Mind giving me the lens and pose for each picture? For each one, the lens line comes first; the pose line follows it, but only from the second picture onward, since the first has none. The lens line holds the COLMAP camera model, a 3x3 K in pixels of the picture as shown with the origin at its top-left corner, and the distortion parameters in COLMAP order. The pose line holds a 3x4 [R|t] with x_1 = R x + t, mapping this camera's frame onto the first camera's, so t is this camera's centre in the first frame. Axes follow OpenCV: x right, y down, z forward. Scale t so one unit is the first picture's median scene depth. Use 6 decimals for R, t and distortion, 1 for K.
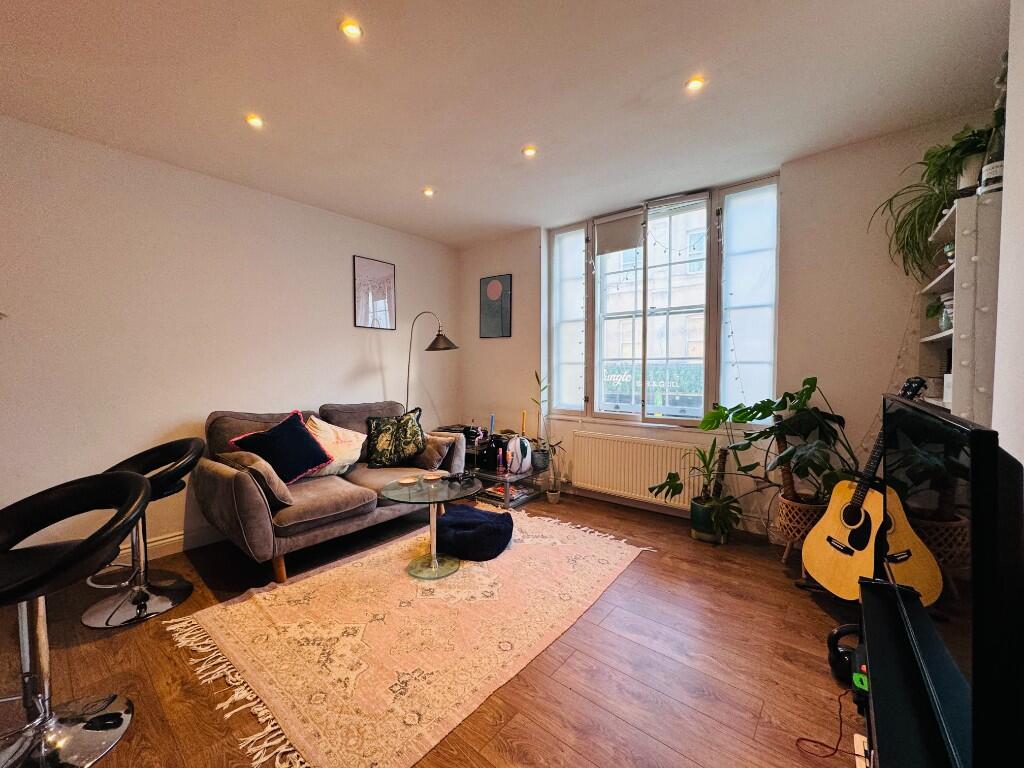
lens RADIAL K [[406.8, 0, 512.0], [0, 406.8, 384.0], [0, 0, 1]] dist [-0.006260, 0.000804]
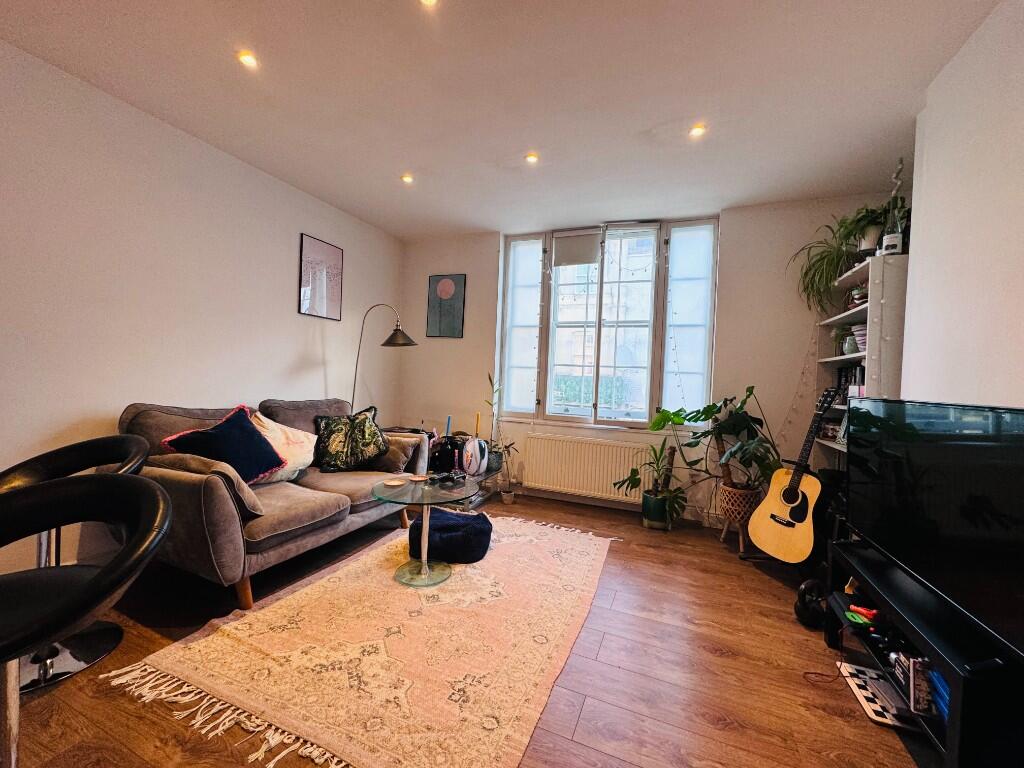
lens RADIAL K [[406.8, 0, 512.0], [0, 406.8, 384.0], [0, 0, 1]] dist [-0.006260, 0.000804]
pose [[0.956209, 0.036924, 0.290347, -0.259879], [-0.031484, 0.999231, -0.023387, 0.024508], [-0.290987, 0.013221, 0.956636, 0.030848]]
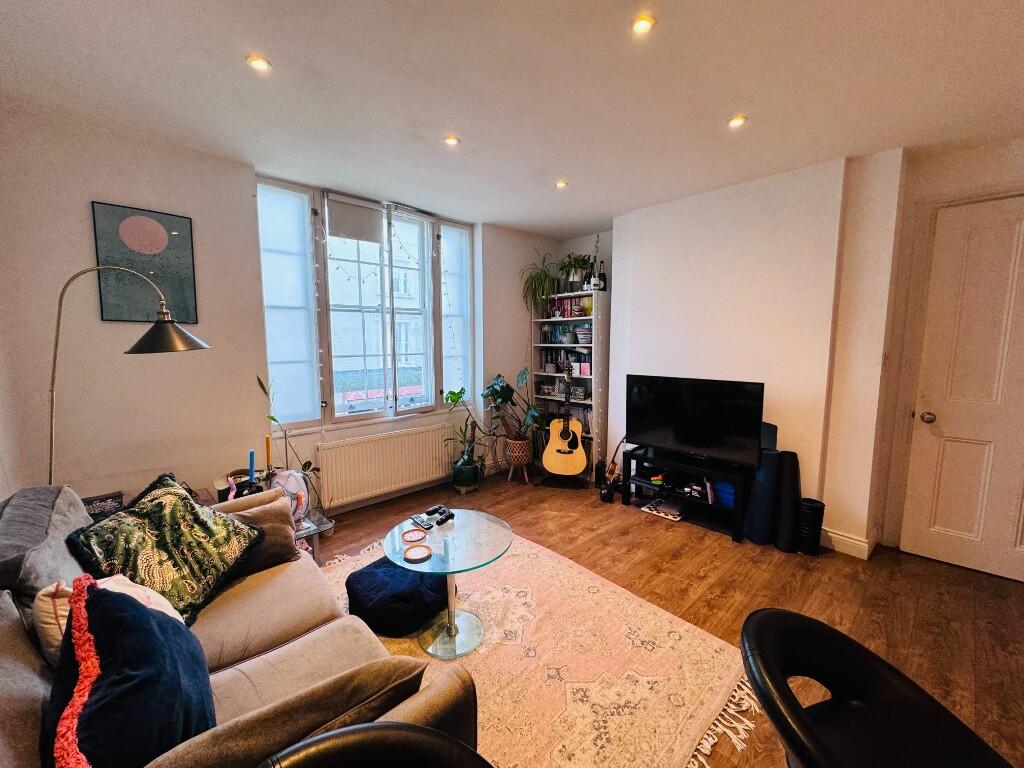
lens RADIAL K [[406.8, 0, 512.0], [0, 406.8, 384.0], [0, 0, 1]] dist [-0.006260, 0.000804]
pose [[0.139869, -0.106169, 0.984462, -0.825809], [0.043971, 0.993920, 0.100942, -0.102097], [-0.989193, 0.029169, 0.143687, 0.684751]]
